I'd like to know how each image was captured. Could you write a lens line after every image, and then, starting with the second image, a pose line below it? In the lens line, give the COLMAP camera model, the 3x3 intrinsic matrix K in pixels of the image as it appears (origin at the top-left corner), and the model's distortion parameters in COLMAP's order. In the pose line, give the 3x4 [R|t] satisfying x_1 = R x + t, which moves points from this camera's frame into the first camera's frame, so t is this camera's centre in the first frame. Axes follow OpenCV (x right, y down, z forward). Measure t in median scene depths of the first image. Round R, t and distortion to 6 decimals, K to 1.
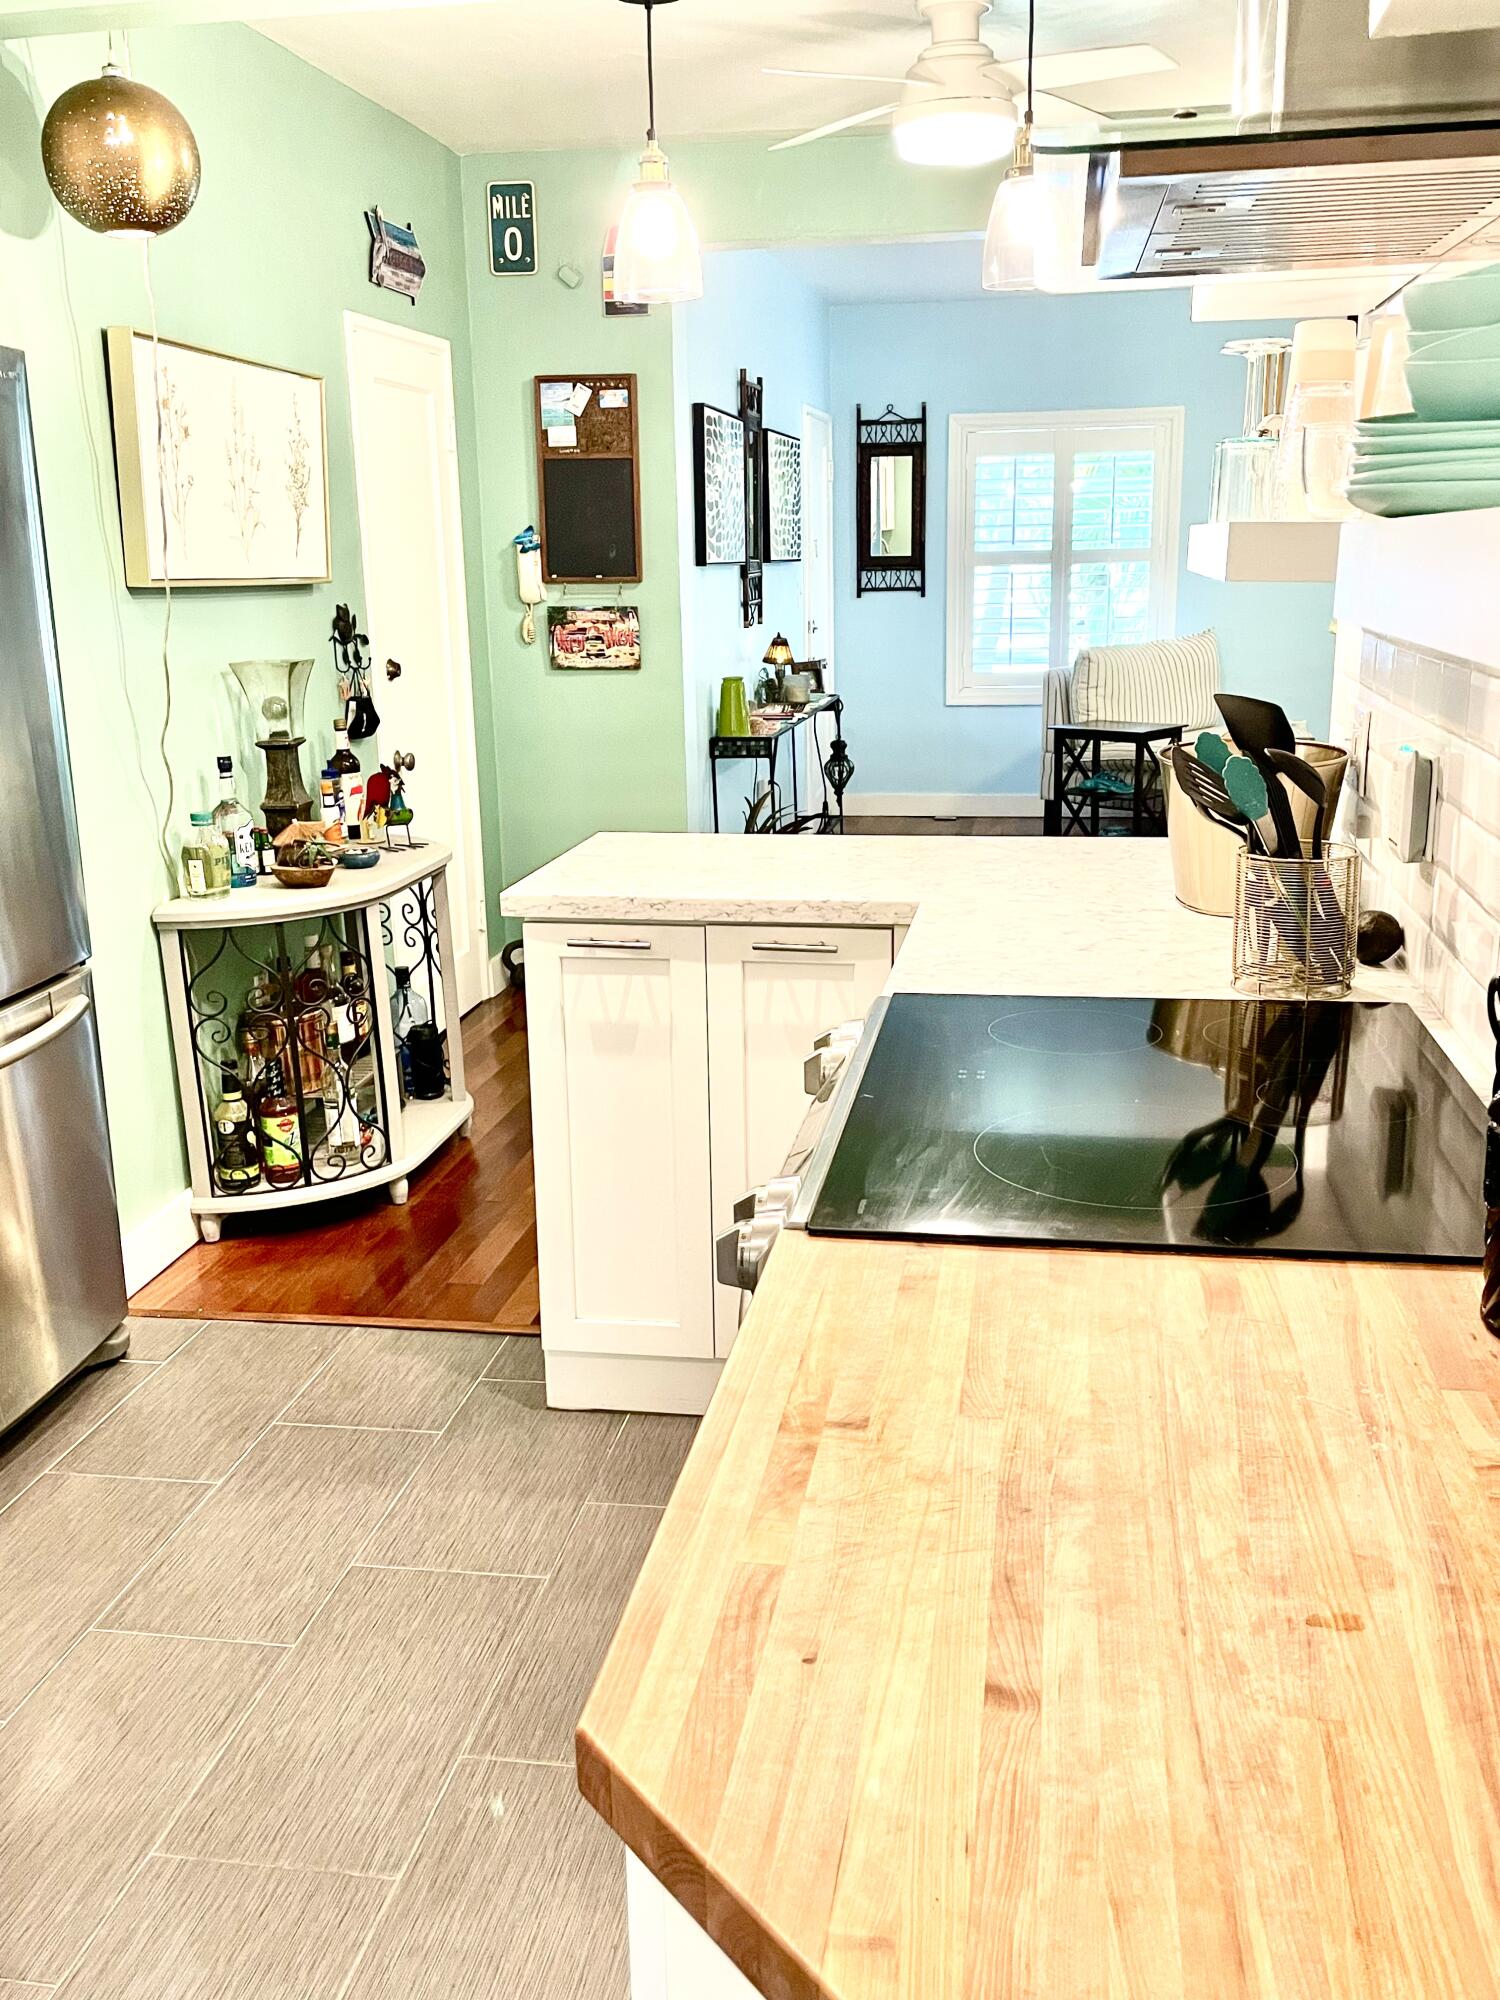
lens RADIAL K [[1815.0, 0, 758.7], [0, 1815.0, 1003.0], [0, 0, 1]] dist [0.060491, 0.000000]
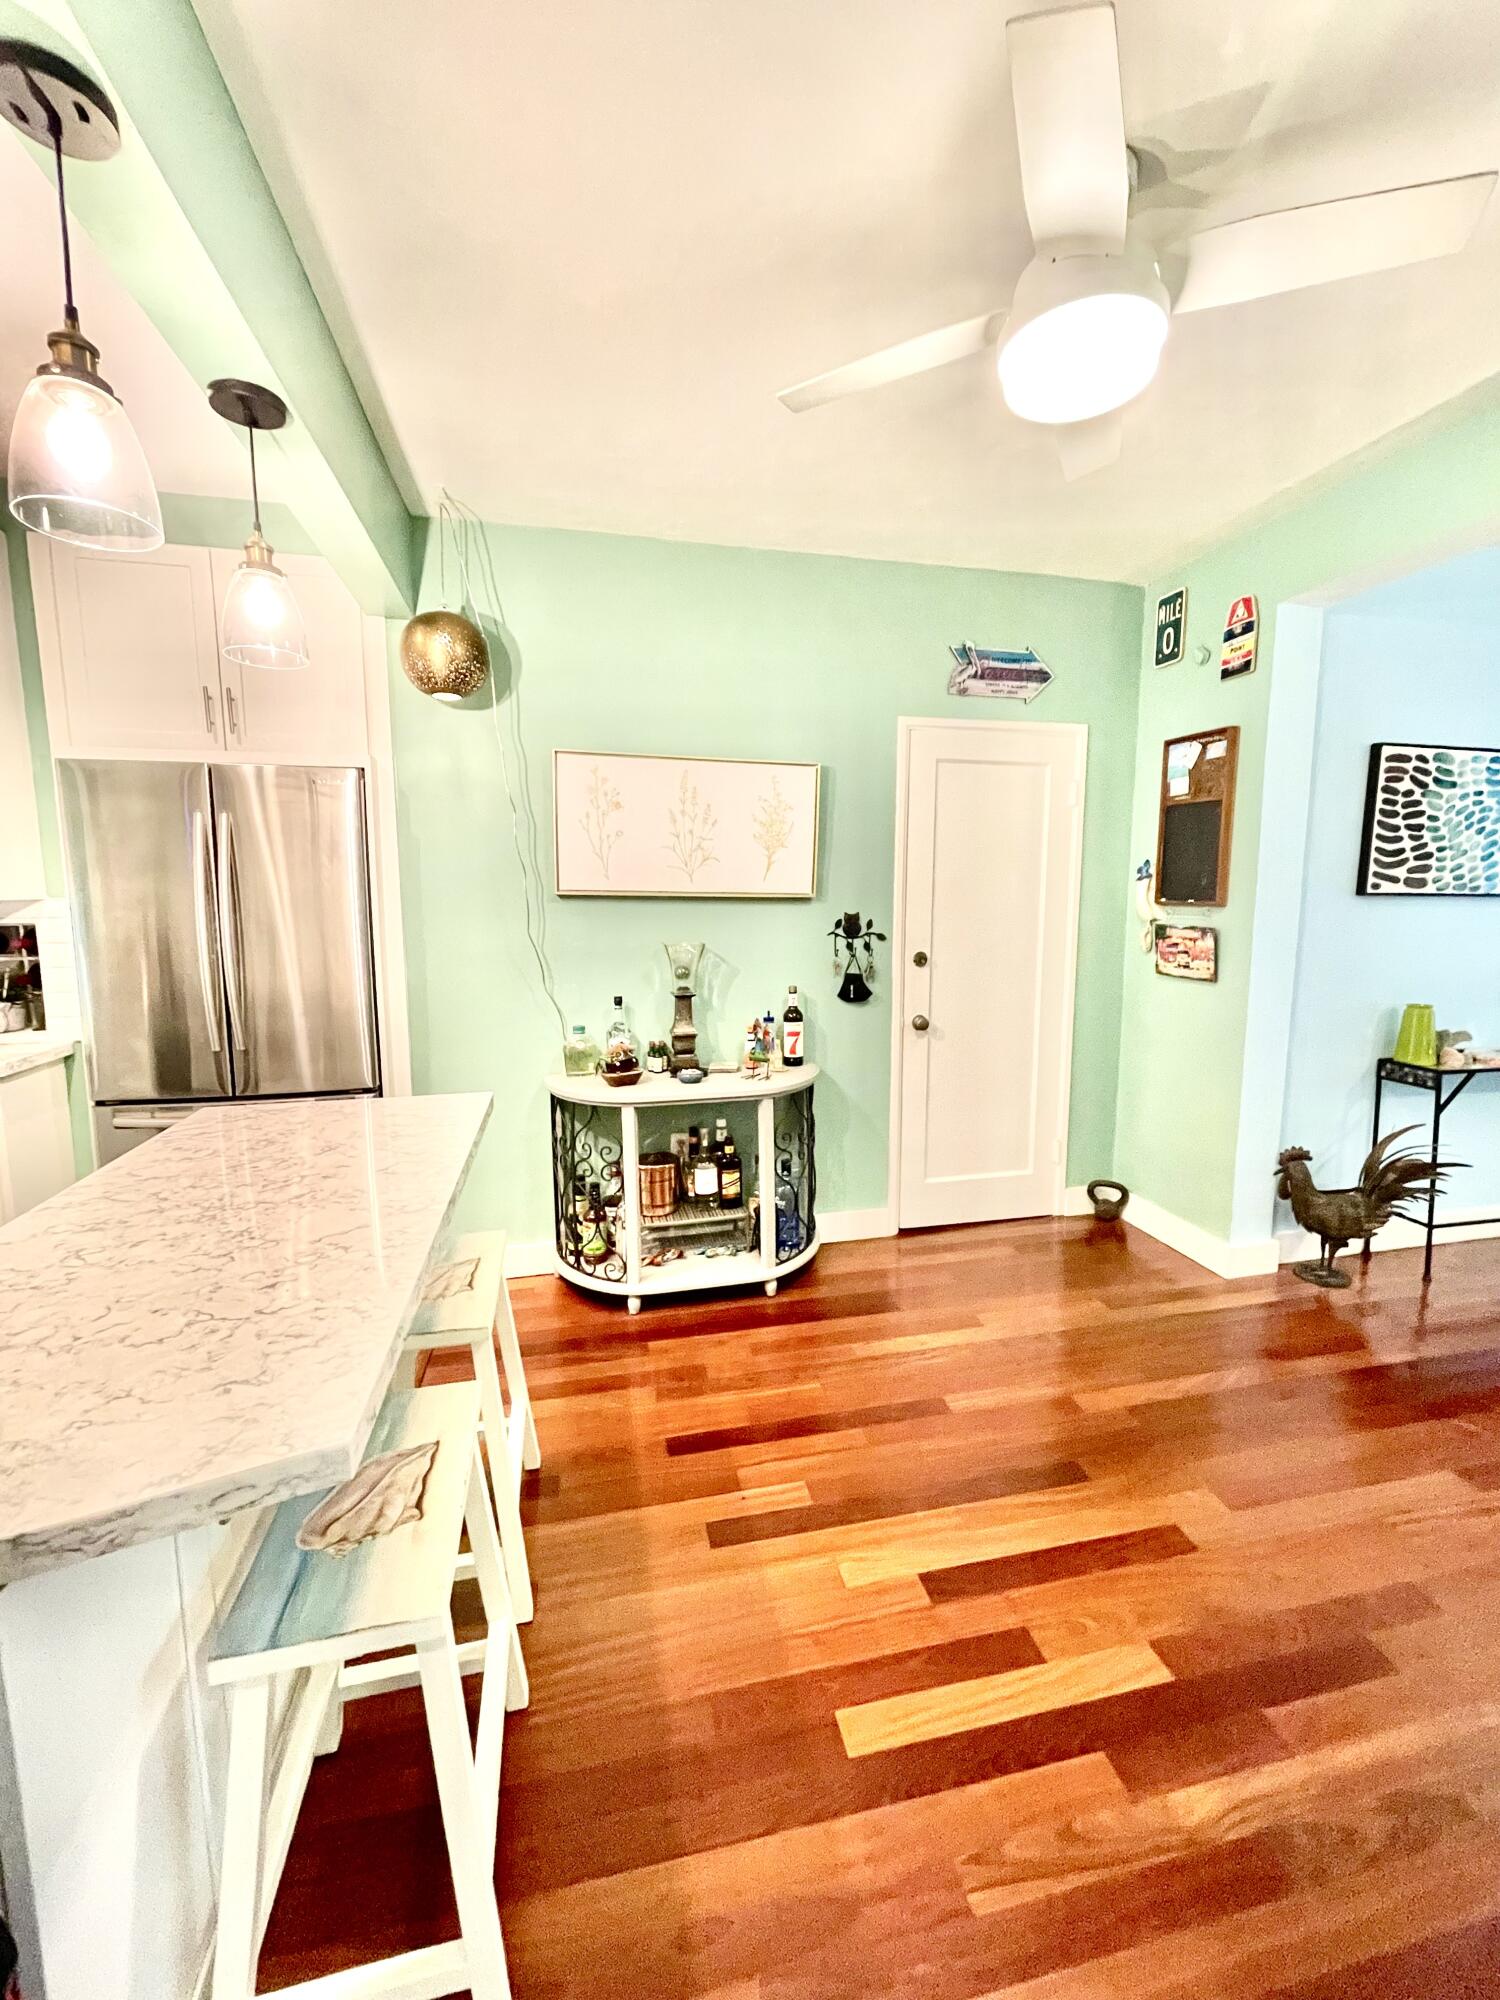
lens RADIAL K [[816.5, 0, 761.4], [0, 816.5, 985.8], [0, 0, 1]] dist [-0.004561, 0.001963]
pose [[0.380743, 0.131637, -0.915263, 0.354908], [-0.231917, 0.971772, 0.043289, -0.171939], [0.895125, 0.195784, 0.400524, 0.682099]]
